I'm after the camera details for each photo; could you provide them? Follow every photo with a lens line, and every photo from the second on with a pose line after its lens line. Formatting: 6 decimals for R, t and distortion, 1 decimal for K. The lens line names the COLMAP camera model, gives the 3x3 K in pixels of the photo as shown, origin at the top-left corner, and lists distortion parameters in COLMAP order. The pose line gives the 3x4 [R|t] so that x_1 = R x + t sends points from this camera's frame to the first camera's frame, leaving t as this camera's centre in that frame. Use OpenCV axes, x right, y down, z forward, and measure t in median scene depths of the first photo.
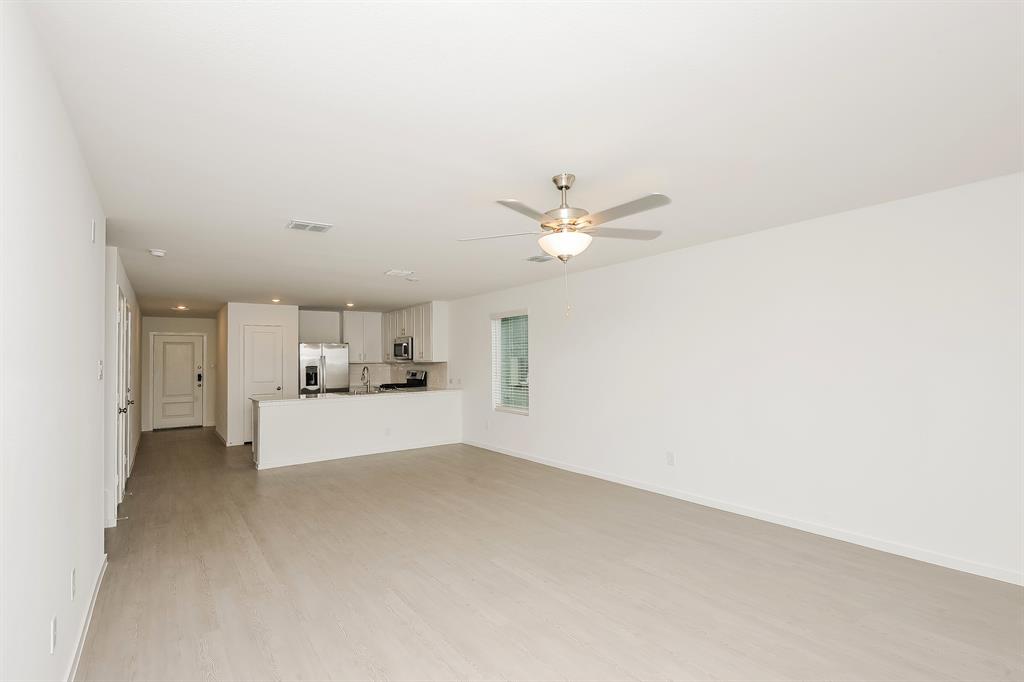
lens RADIAL K [[466.9, 0, 481.4], [0, 466.9, 356.0], [0, 0, 1]] dist [0.035873, -0.000390]
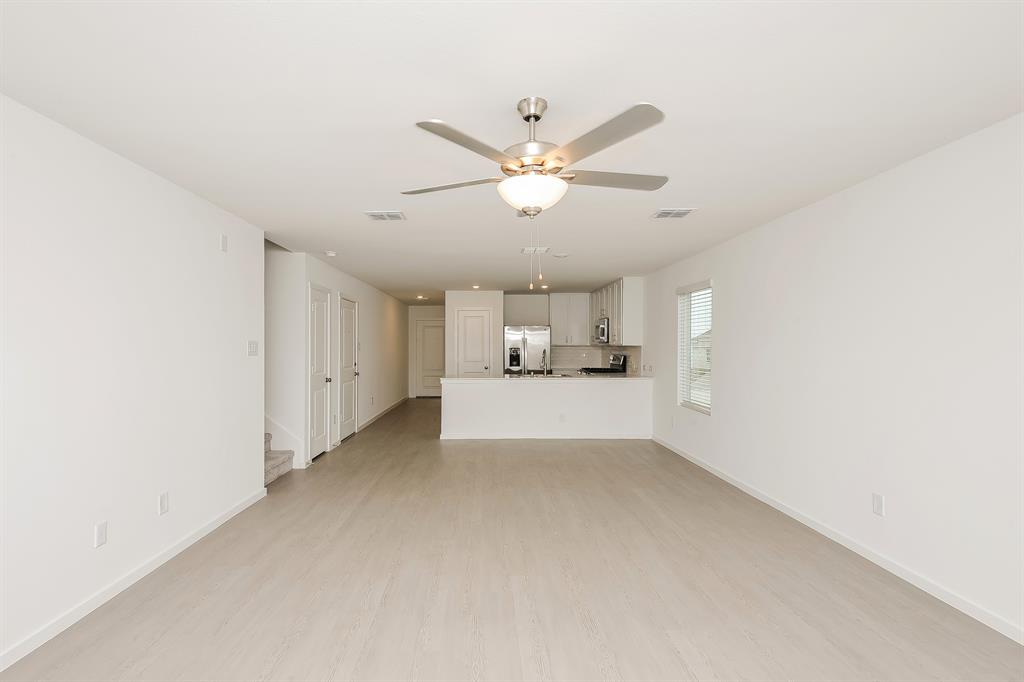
lens RADIAL K [[466.9, 0, 481.4], [0, 466.9, 356.0], [0, 0, 1]] dist [0.035873, -0.000390]
pose [[0.837908, 0.026184, -0.545184, 0.147827], [-0.005009, 0.999175, 0.040290, -0.001910], [0.545789, -0.031029, 0.837348, 0.087738]]
